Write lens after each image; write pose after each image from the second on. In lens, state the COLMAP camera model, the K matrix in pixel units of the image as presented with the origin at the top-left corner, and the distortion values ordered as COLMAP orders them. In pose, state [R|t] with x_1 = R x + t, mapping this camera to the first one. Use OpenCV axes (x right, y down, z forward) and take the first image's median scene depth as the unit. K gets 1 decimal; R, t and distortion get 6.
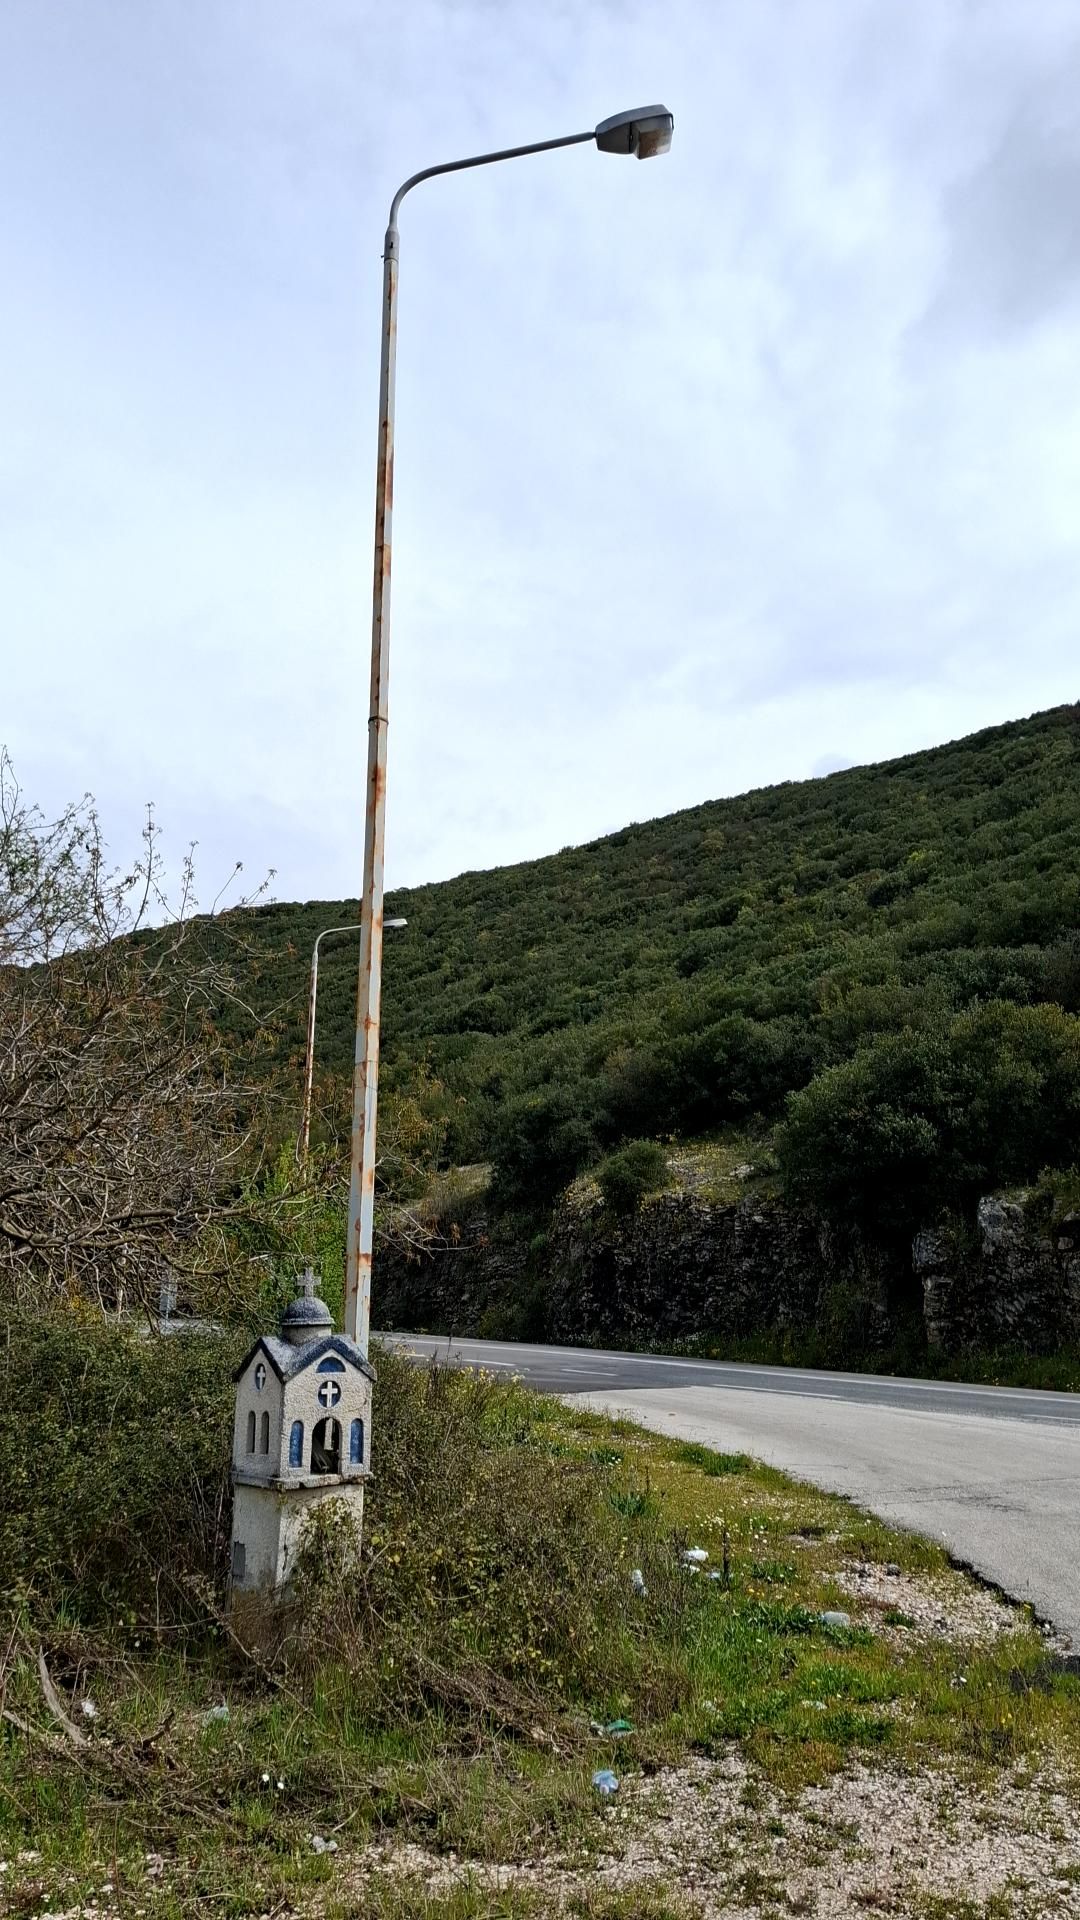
lens RADIAL K [[1281.6, 0, 540.0], [0, 1281.6, 960.0], [0, 0, 1]] dist [0.003199, 0.000383]
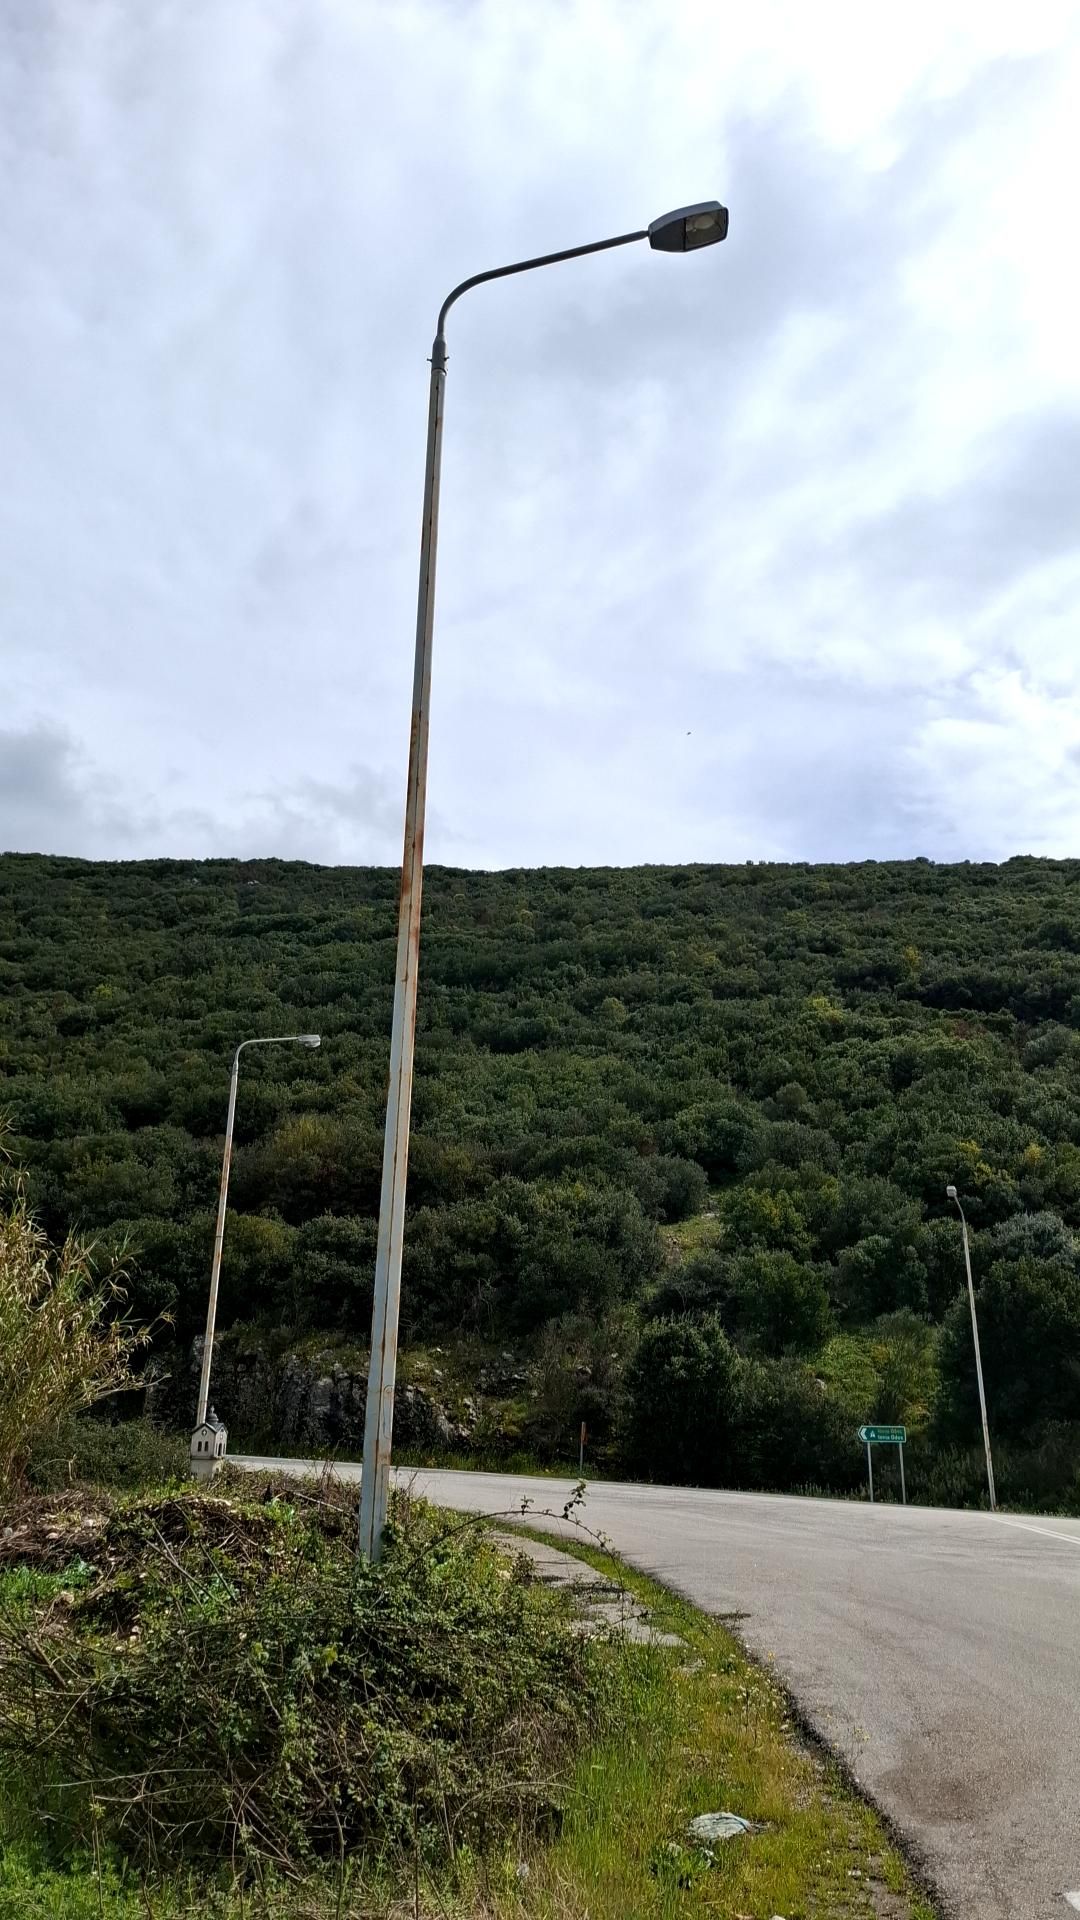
lens RADIAL K [[1281.6, 0, 540.0], [0, 1281.6, 960.0], [0, 0, 1]] dist [0.003199, 0.000383]
pose [[0.762361, 0.235700, 0.602703, -0.116160], [-0.198197, 0.971601, -0.129265, -0.042759], [-0.616055, -0.020907, 0.787426, -0.148582]]
